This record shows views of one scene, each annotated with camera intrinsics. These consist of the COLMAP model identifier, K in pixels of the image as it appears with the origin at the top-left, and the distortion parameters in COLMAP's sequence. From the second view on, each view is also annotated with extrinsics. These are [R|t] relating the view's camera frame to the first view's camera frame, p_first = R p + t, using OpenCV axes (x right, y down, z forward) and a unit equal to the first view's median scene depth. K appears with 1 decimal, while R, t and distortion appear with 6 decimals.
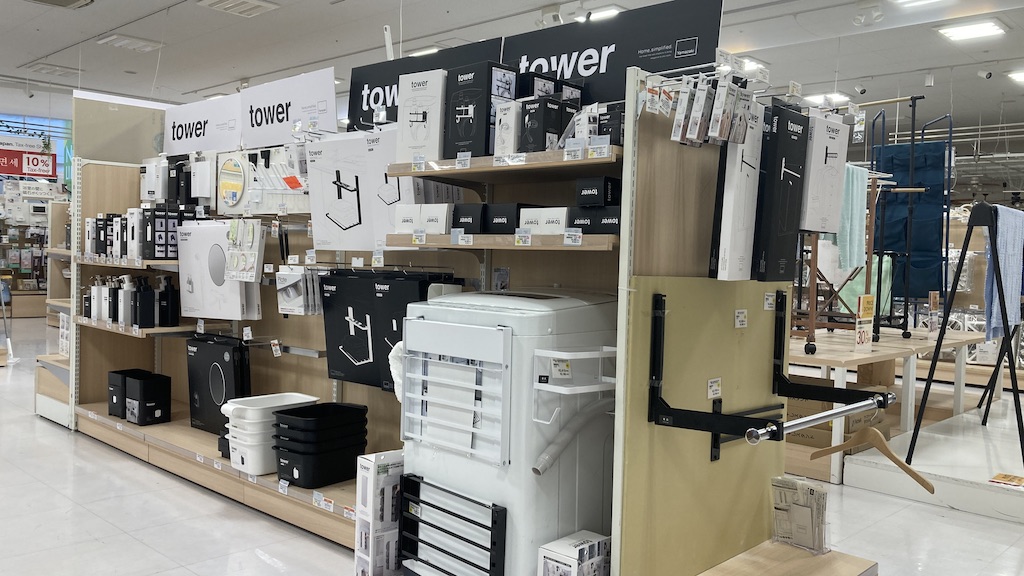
lens RADIAL K [[839.3, 0, 512.0], [0, 839.3, 288.0], [0, 0, 1]] dist [-0.003234, -0.001659]
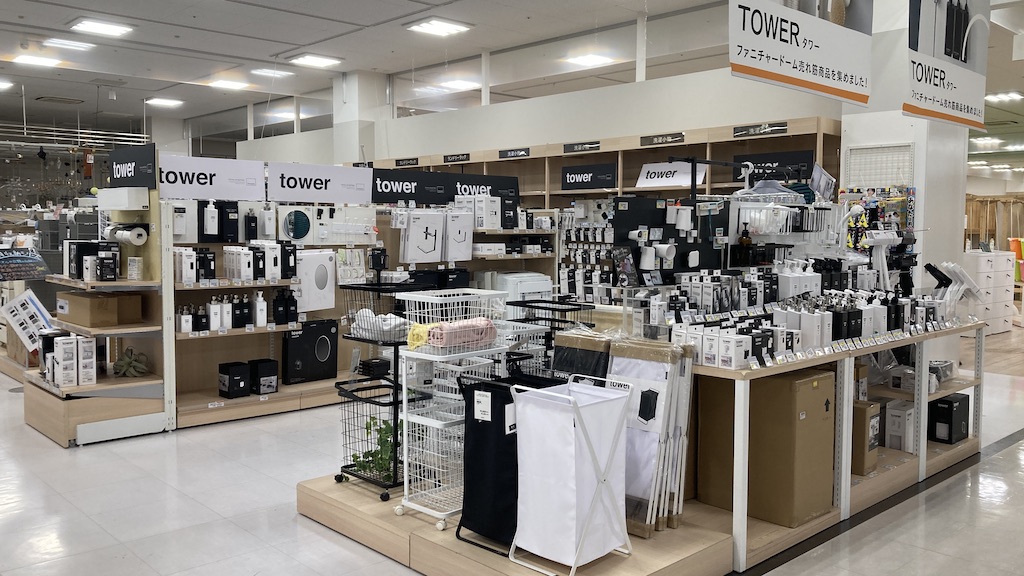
lens RADIAL K [[839.3, 0, 512.0], [0, 839.3, 288.0], [0, 0, 1]] dist [-0.003234, -0.001659]
pose [[0.059487, -0.108063, 0.992363, -2.590782], [0.033125, 0.993789, 0.106232, -0.222348], [-0.997679, 0.026553, 0.062697, 0.683271]]
